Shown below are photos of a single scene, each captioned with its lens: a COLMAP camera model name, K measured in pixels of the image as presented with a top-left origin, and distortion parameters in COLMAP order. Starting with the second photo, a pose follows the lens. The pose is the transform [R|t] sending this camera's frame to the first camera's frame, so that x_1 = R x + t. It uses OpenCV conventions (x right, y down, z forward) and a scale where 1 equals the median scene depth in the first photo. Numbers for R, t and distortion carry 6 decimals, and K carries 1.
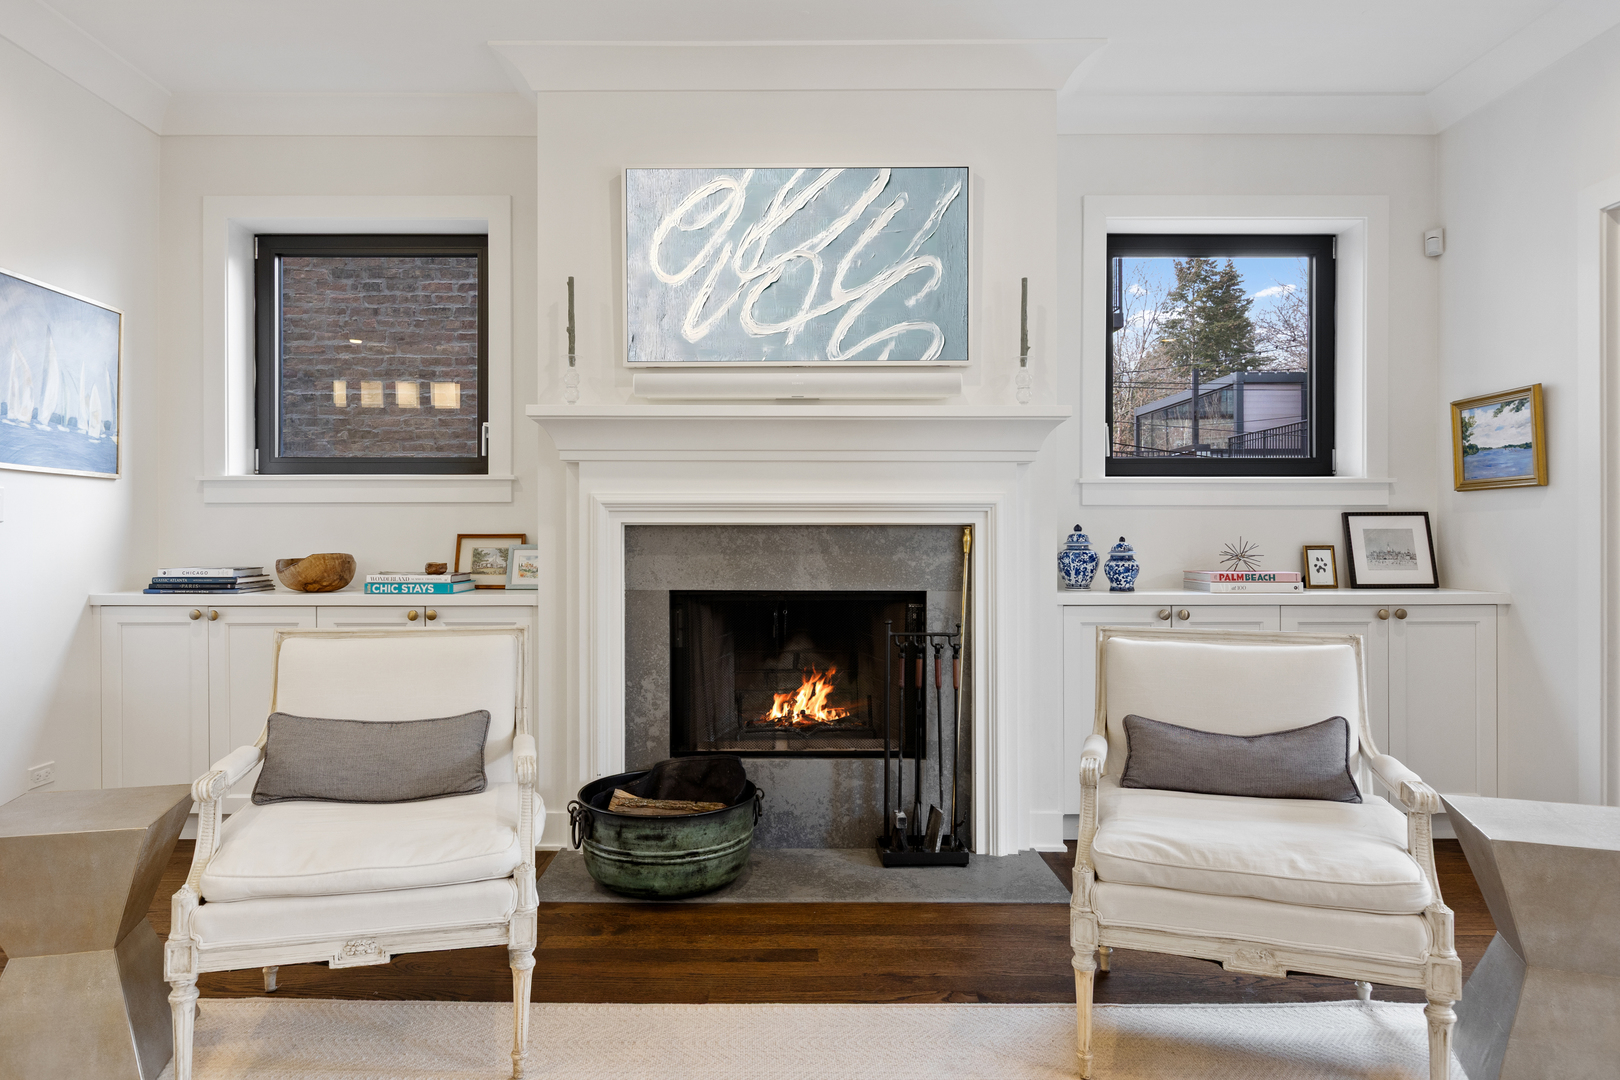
lens RADIAL K [[971.8, 0, 800.3], [0, 971.8, 535.8], [0, 0, 1]] dist [-0.000579, 0.001379]
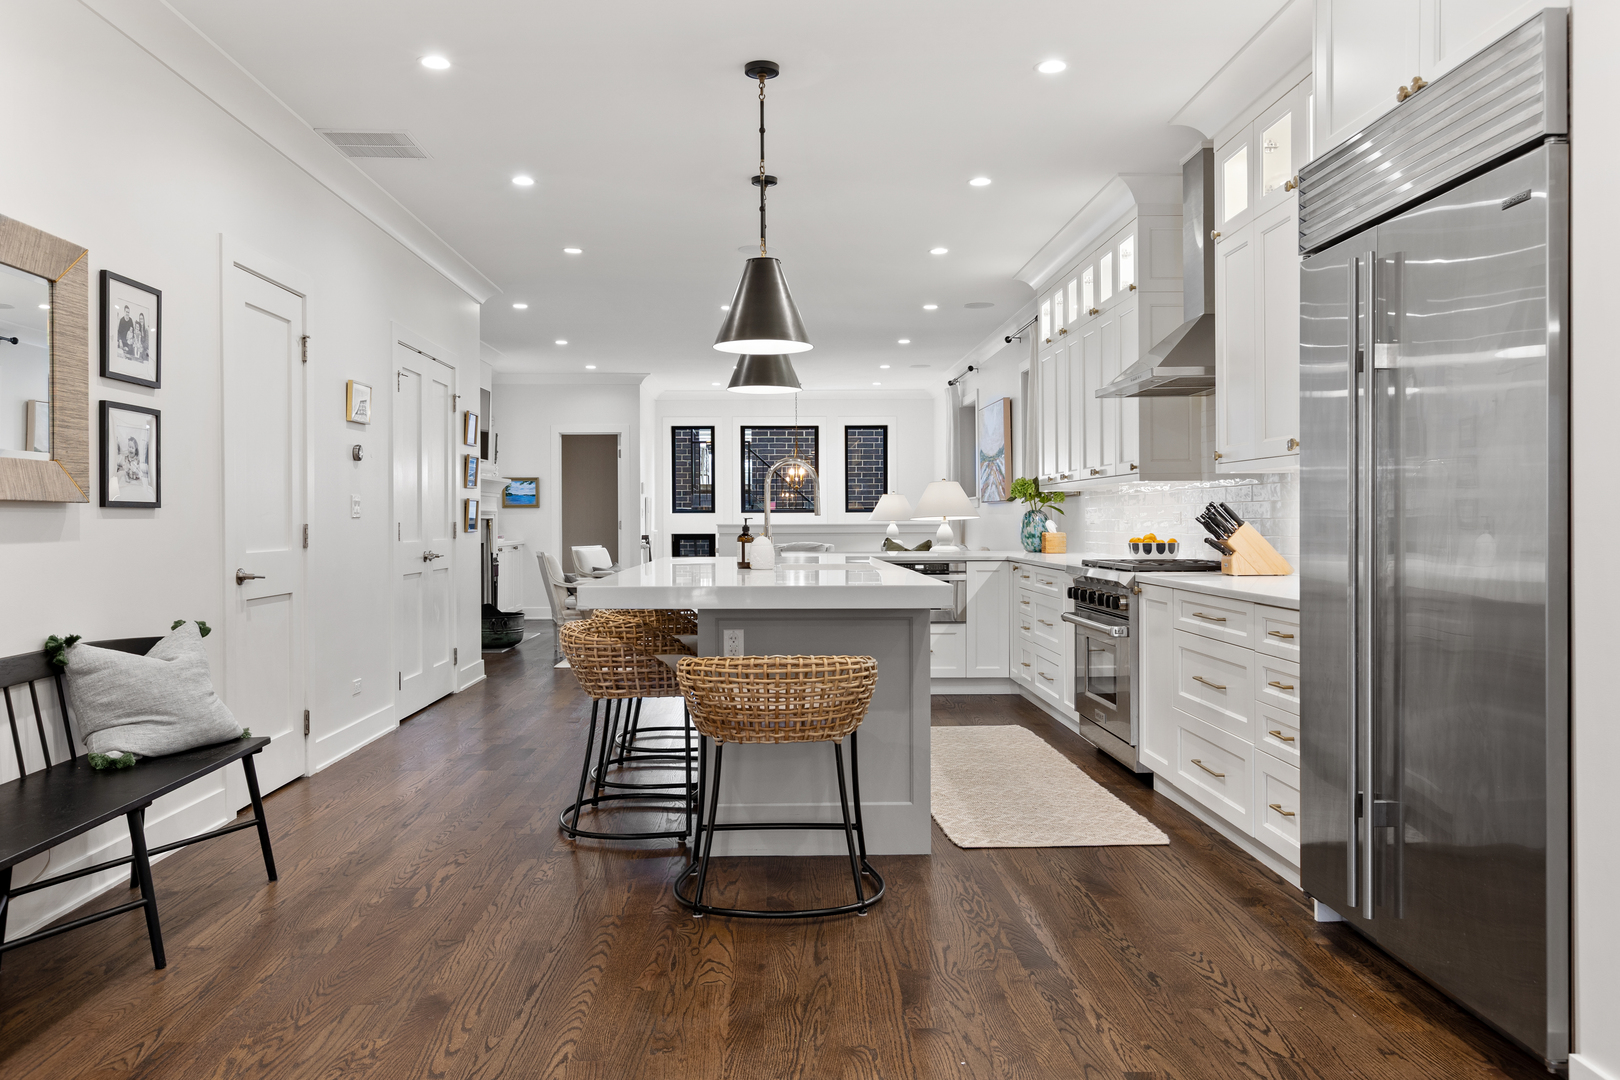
lens RADIAL K [[1202.3, 0, 787.4], [0, 1202.3, 524.1], [0, 0, 1]] dist [0.010037, -0.006507]
pose [[-0.015685, -0.003477, 0.999871, -3.313636], [0.007145, 0.999968, 0.003589, -0.002766], [-0.999851, 0.007201, -0.015660, 0.193773]]
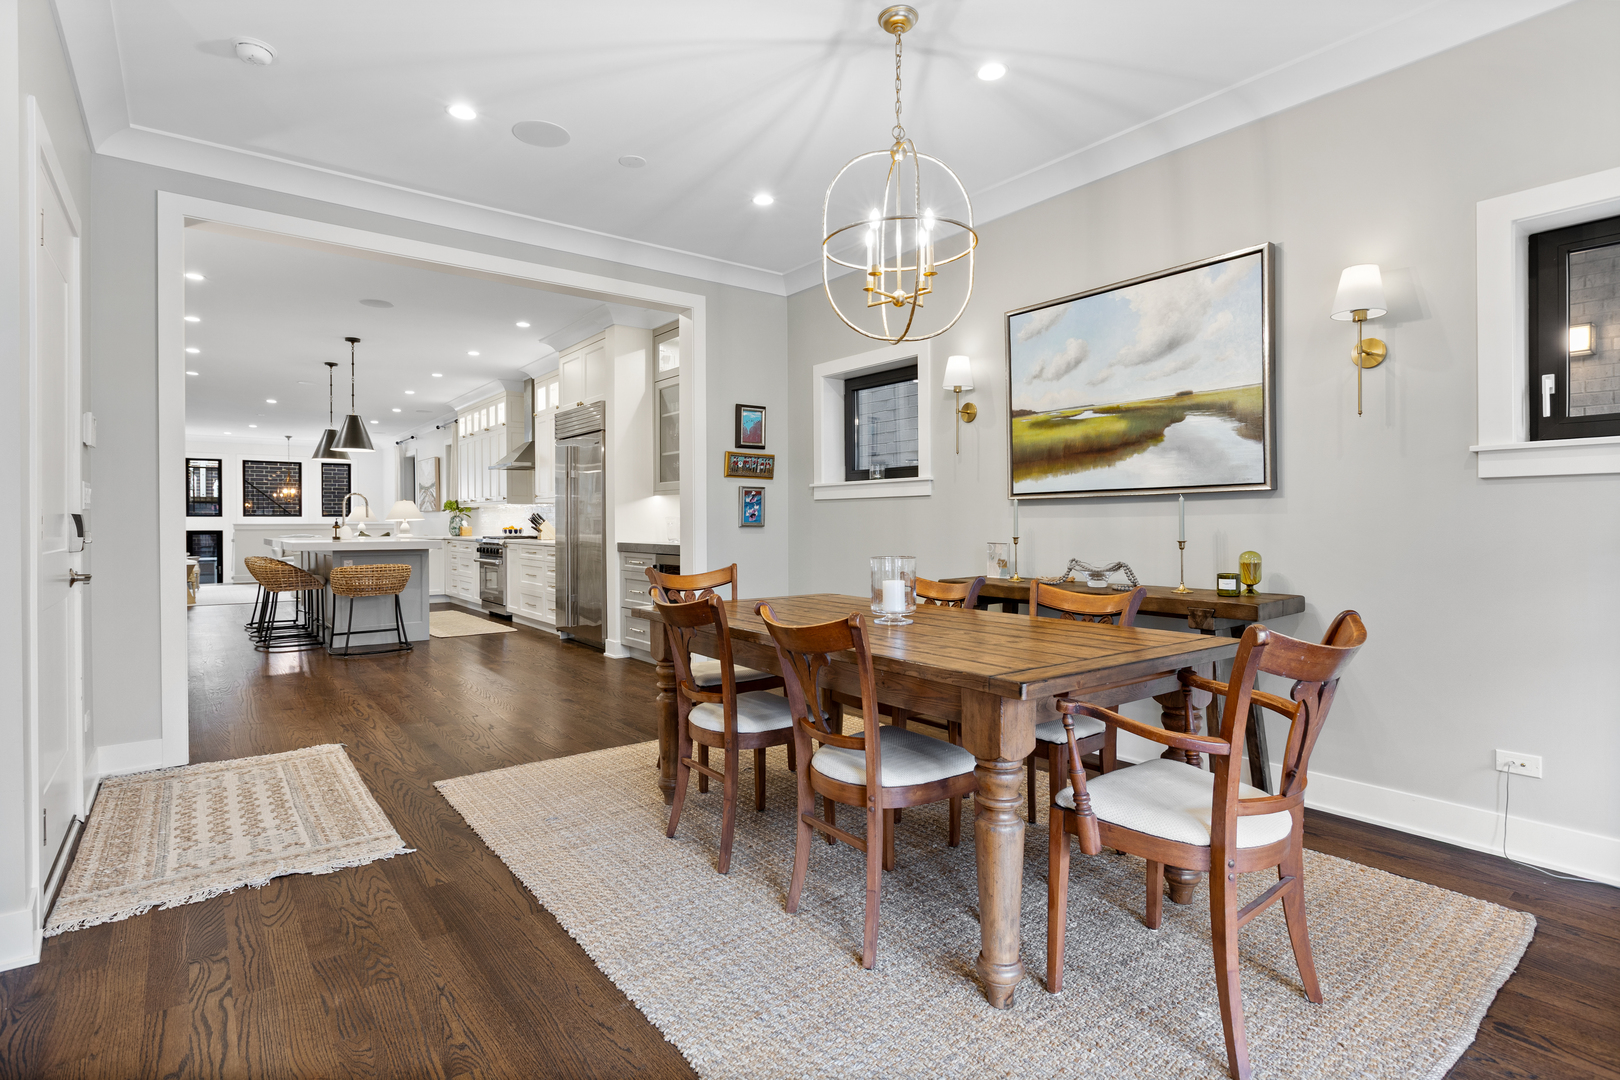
lens RADIAL K [[820.7, 0, 809.3], [0, 820.7, 524.2], [0, 0, 1]] dist [0.000426, -0.000843]
pose [[-0.605274, -0.000736, 0.796017, -4.559186], [0.005934, 0.999968, 0.005436, 0.007036], [-0.795995, 0.008014, -0.605251, 0.569229]]
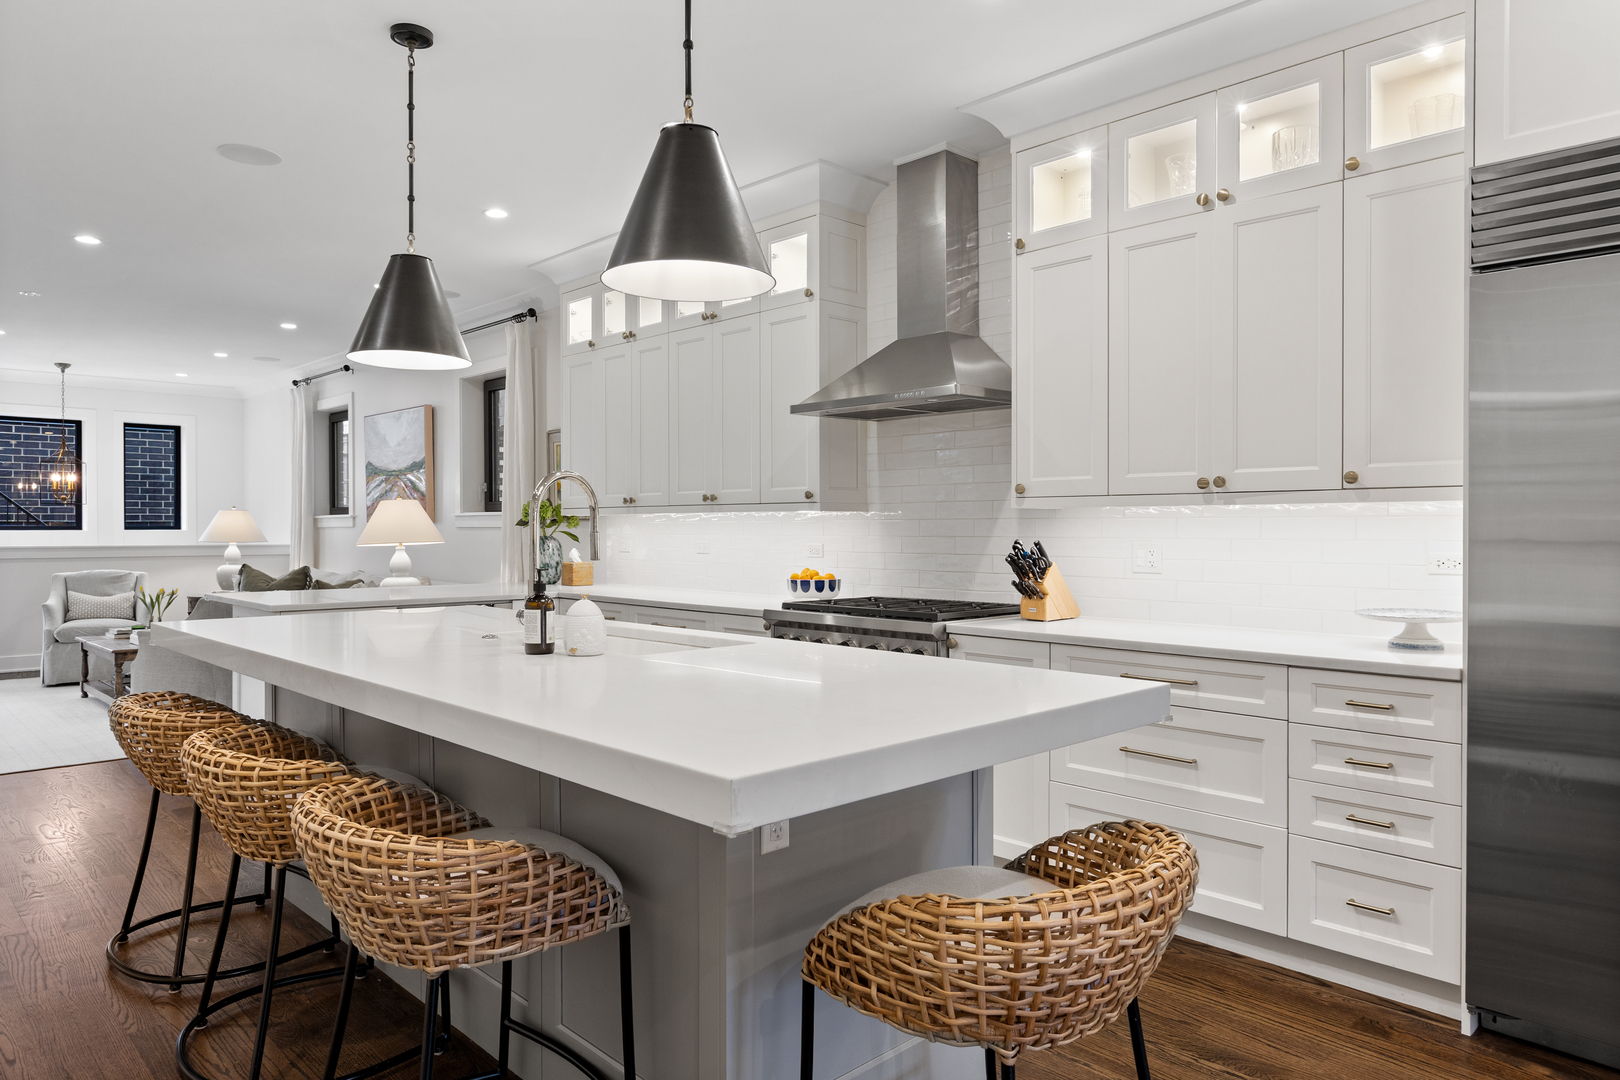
lens RADIAL K [[1040.1, 0, 815.0], [0, 1040.1, 532.4], [0, 0, 1]] dist [-0.001038, -0.007963]
pose [[-0.696316, -0.002849, 0.717730, -2.525502], [0.001051, 0.999987, 0.004990, -0.034676], [-0.717735, 0.004229, -0.696303, 0.602743]]
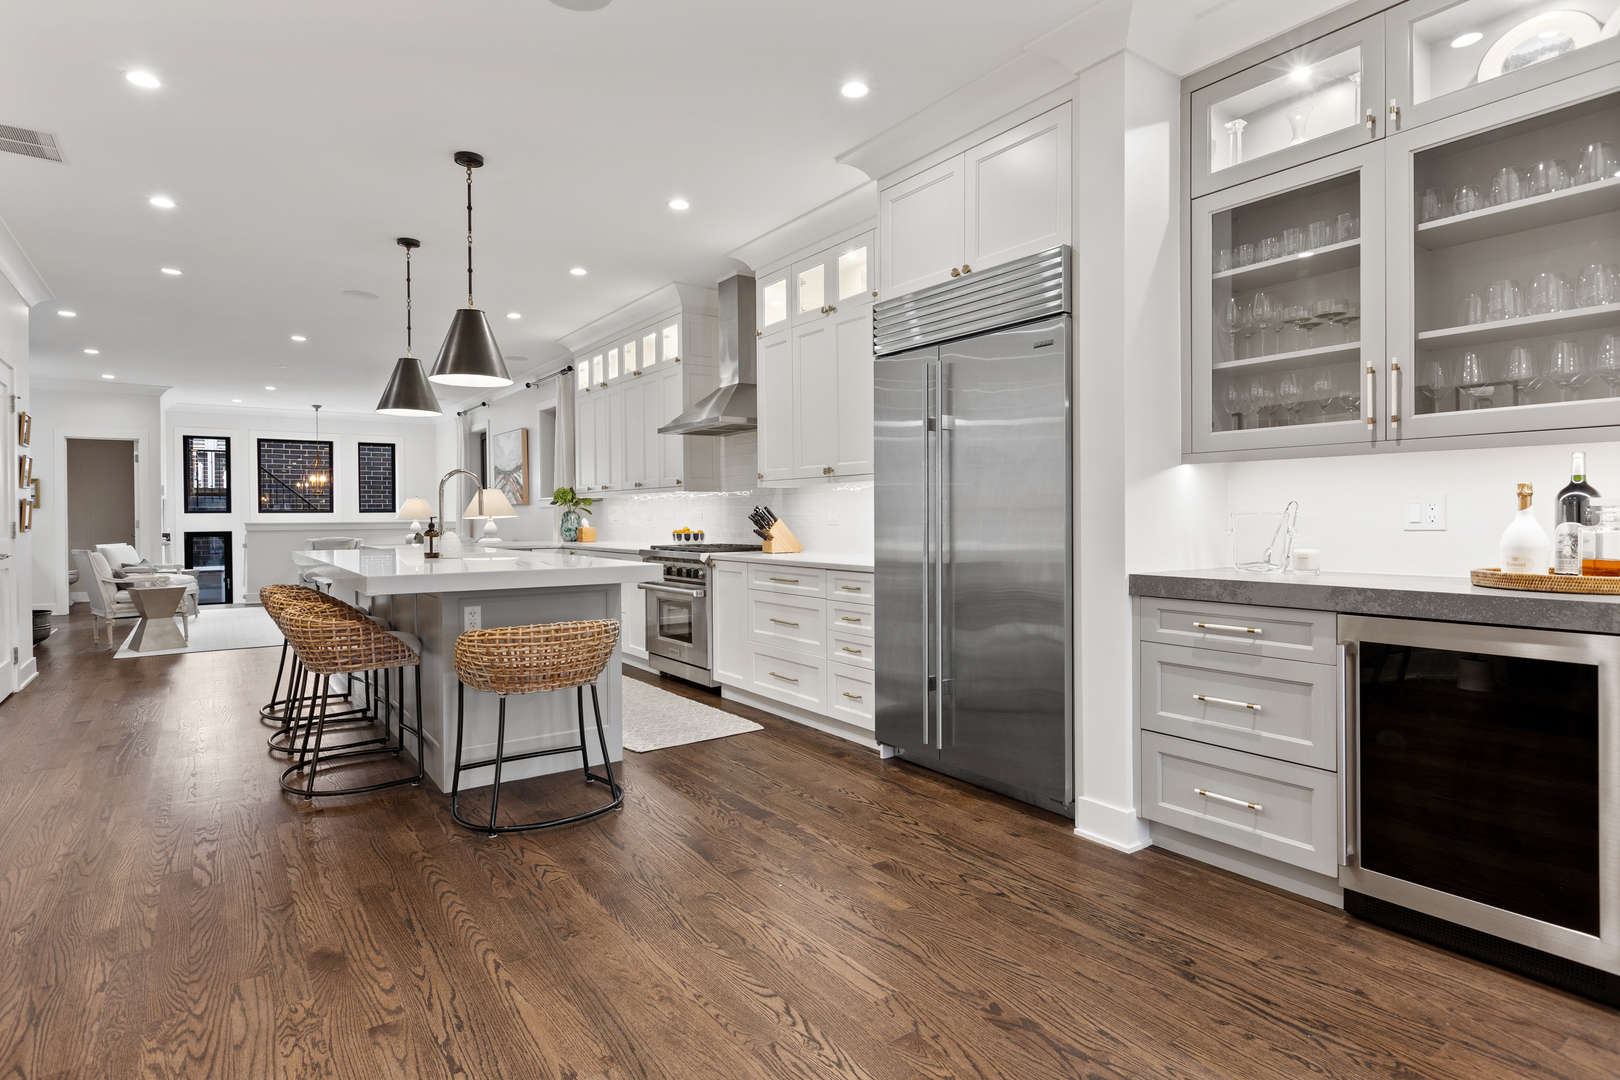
lens RADIAL K [[852.1, 0, 808.7], [0, 852.1, 522.6], [0, 0, 1]] dist [-0.003201, 0.001651]
pose [[-0.580410, -0.003084, 0.814319, -3.217531], [0.009123, 0.999905, 0.010289, -0.004798], [-0.814274, 0.013401, -0.580327, 0.502933]]
